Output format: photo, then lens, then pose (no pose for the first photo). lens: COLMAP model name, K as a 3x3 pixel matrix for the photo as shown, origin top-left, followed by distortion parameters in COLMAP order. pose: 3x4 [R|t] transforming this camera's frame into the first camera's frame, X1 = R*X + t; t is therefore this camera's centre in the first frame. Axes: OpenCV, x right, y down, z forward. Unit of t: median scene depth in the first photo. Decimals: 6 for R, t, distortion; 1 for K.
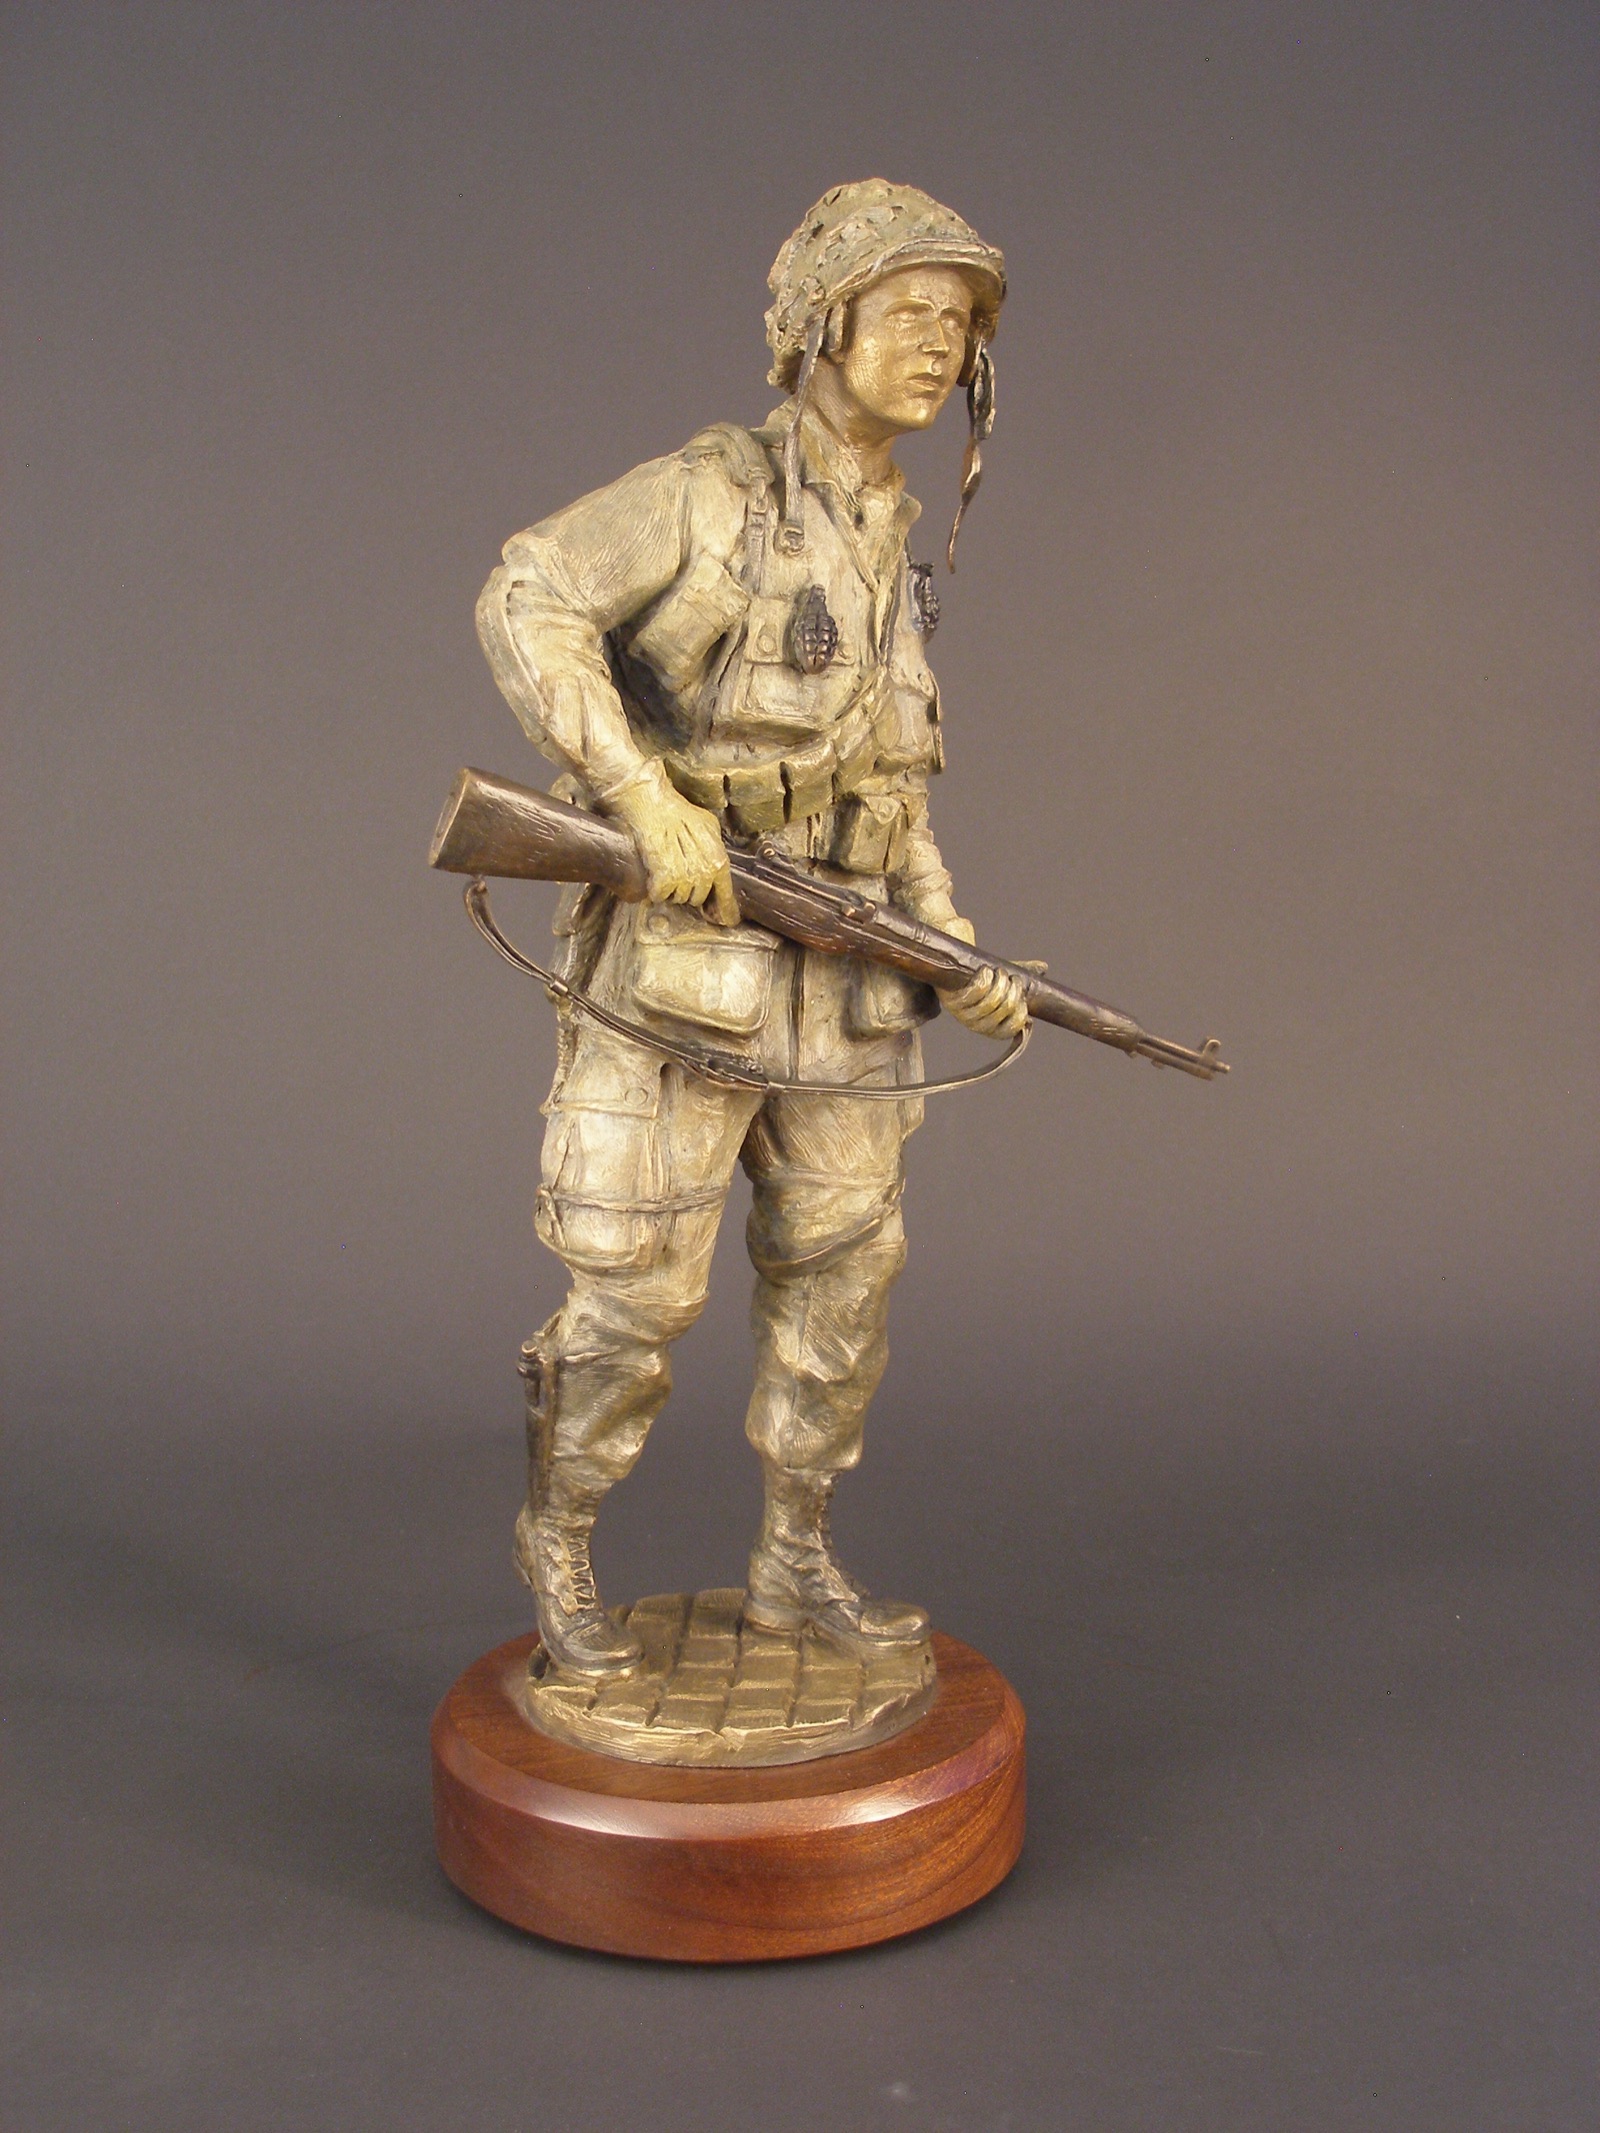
lens RADIAL K [[2580.3, 0, 800.0], [0, 2580.3, 1066.5], [0, 0, 1]] dist [-0.178302, -0.001635]
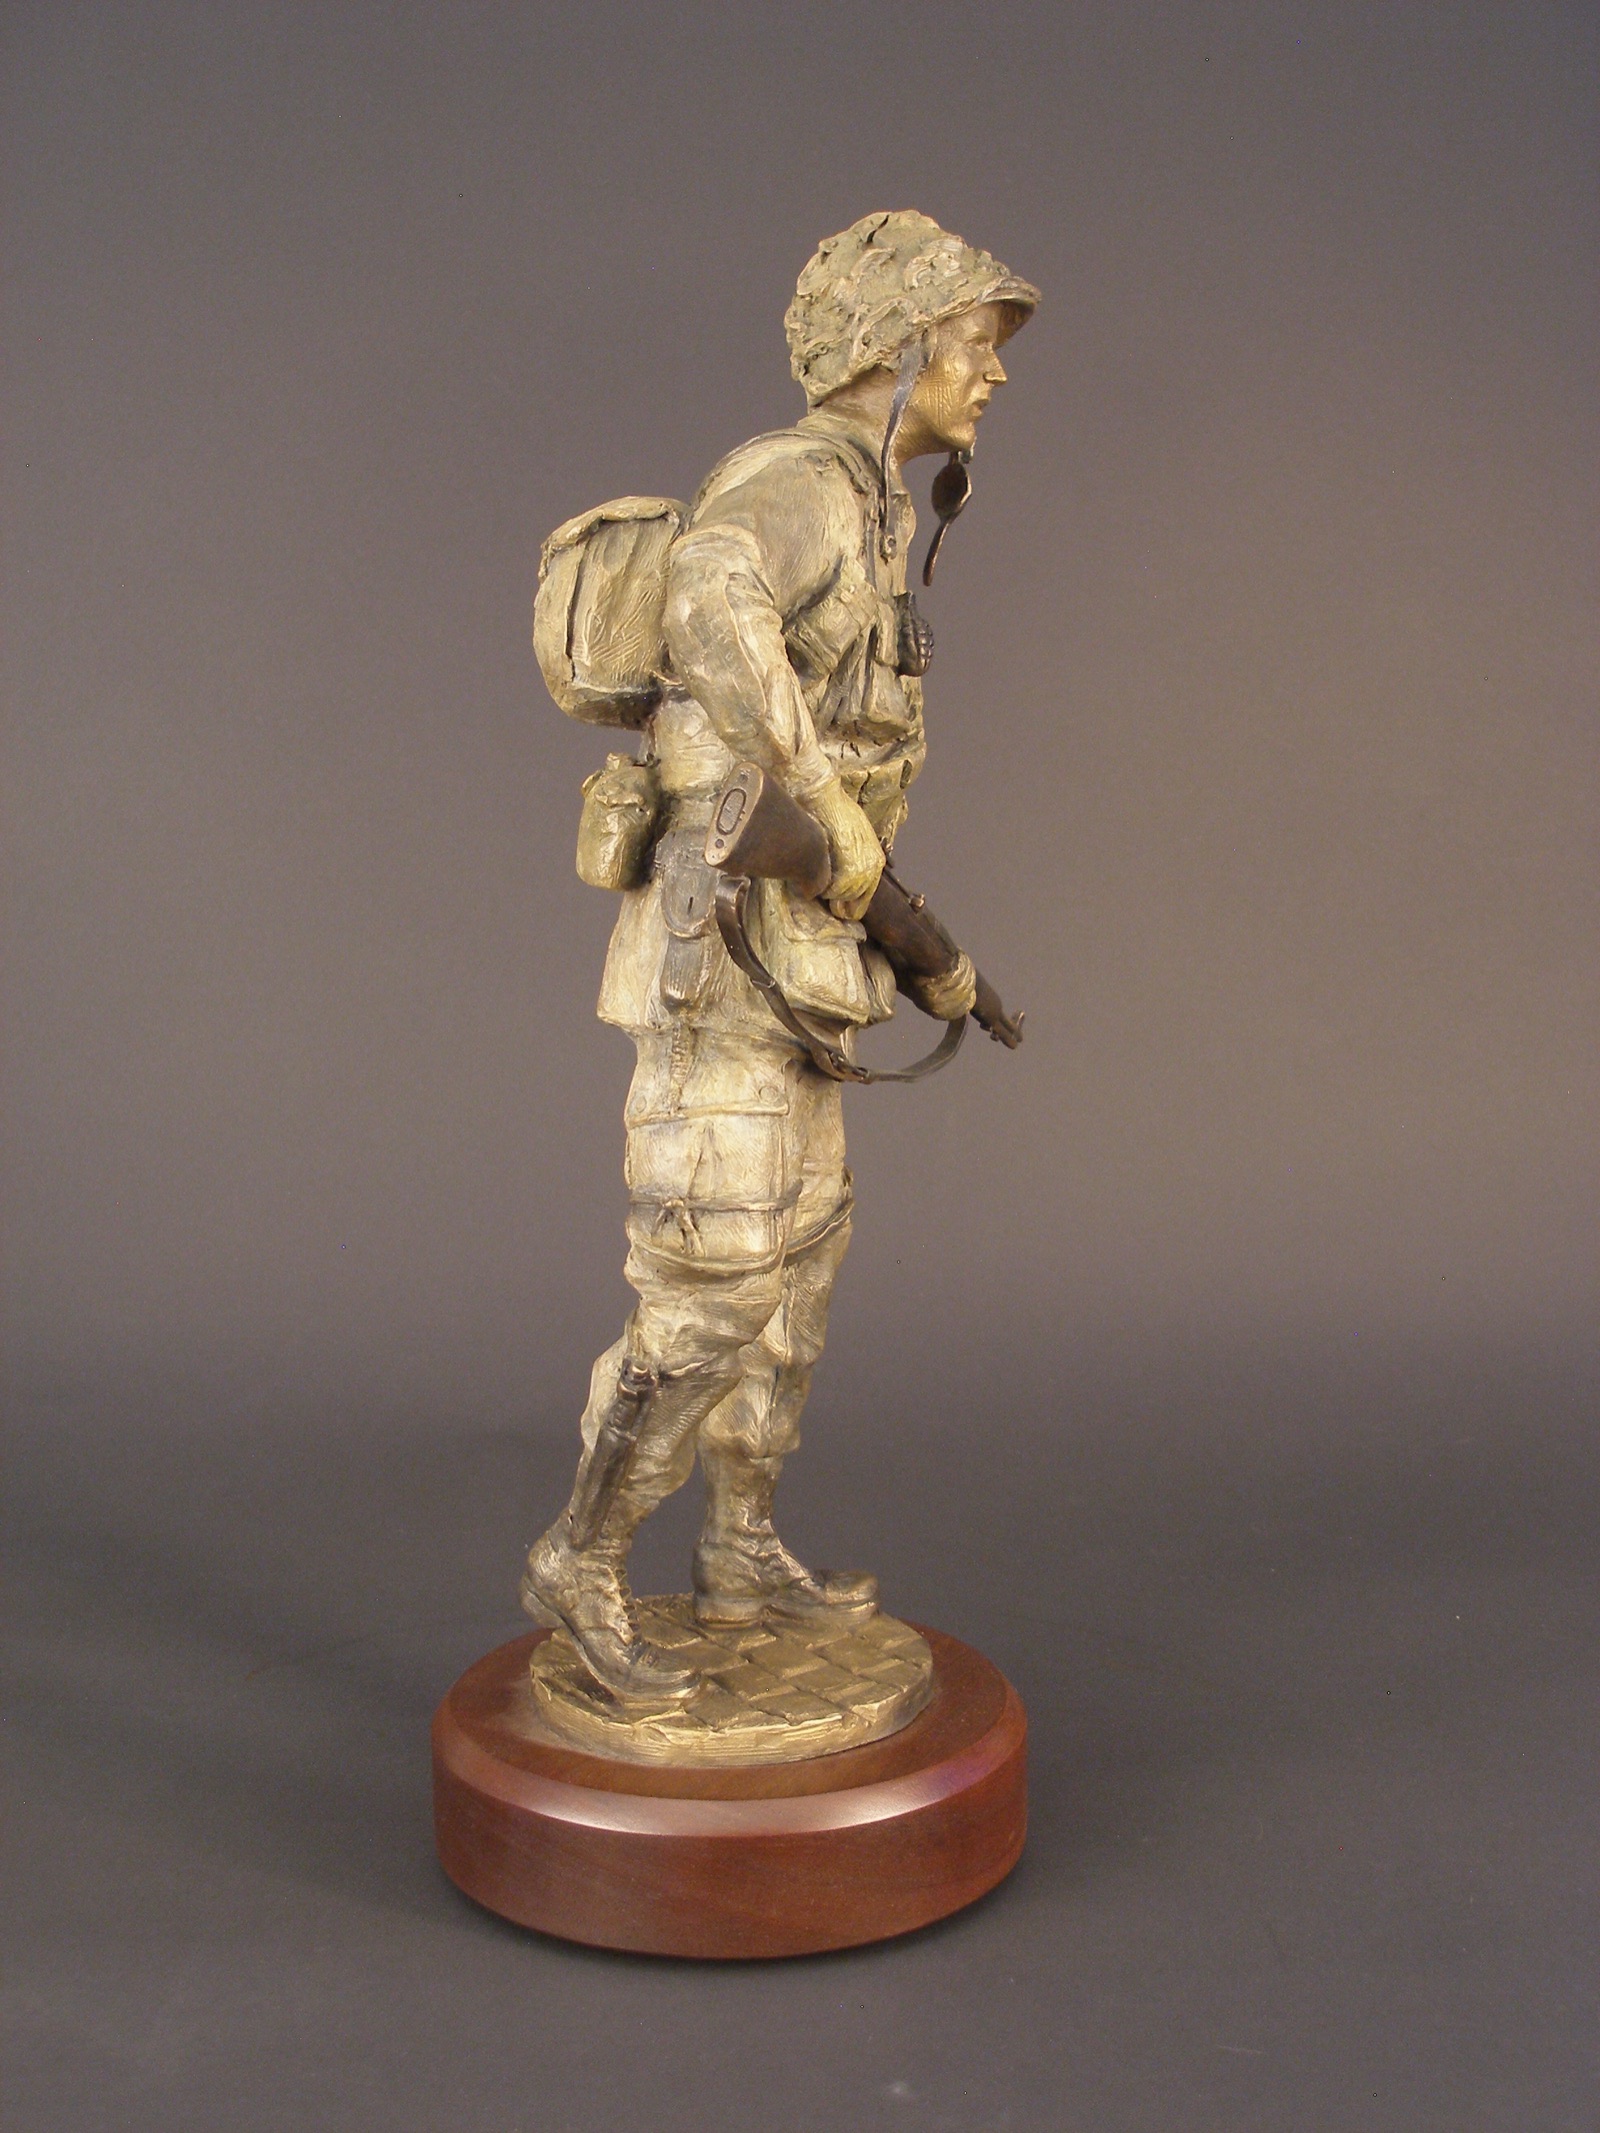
lens RADIAL K [[2580.3, 0, 800.0], [0, 2580.3, 1066.5], [0, 0, 1]] dist [-0.178302, -0.001635]
pose [[0.758441, -0.073147, 0.647623, -0.700171], [0.080815, 0.996568, 0.017916, -0.016194], [-0.646711, 0.038749, 0.761750, 0.230755]]
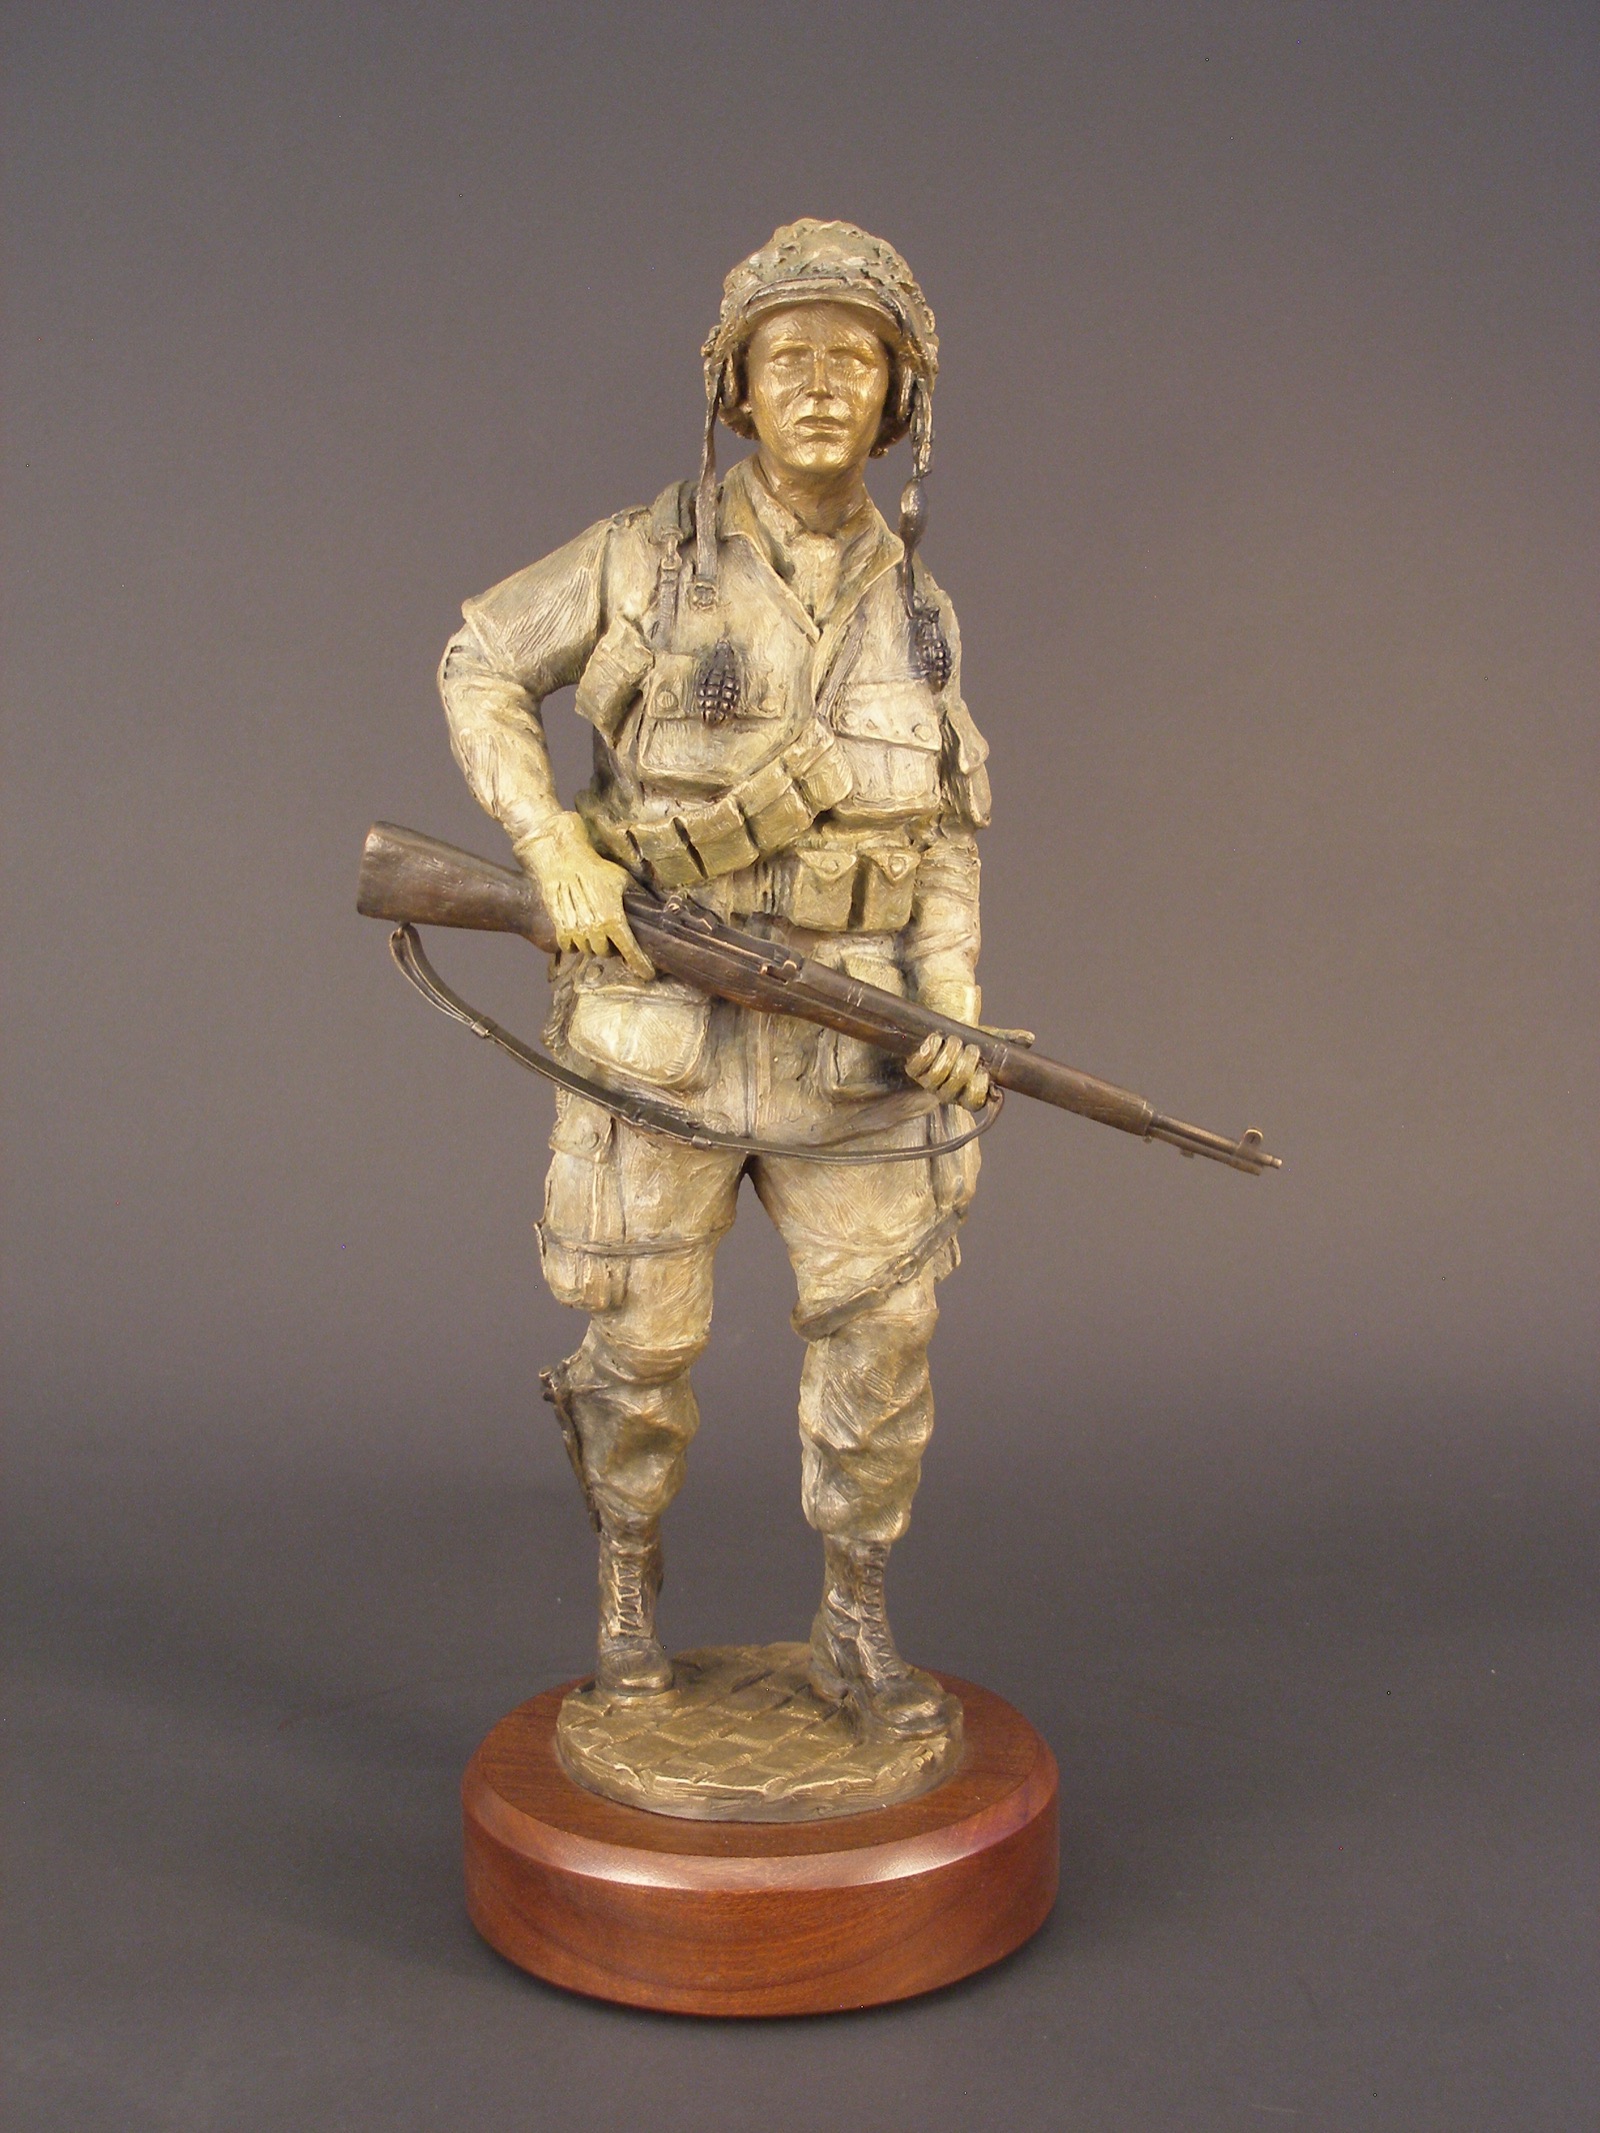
lens RADIAL K [[2580.3, 0, 800.0], [0, 2580.3, 1066.5], [0, 0, 1]] dist [-0.178302, -0.001635]
pose [[0.819180, 0.059160, -0.570477, 0.591413], [-0.066473, 0.997756, 0.008018, -0.031762], [0.569671, 0.031353, 0.821275, 0.200327]]
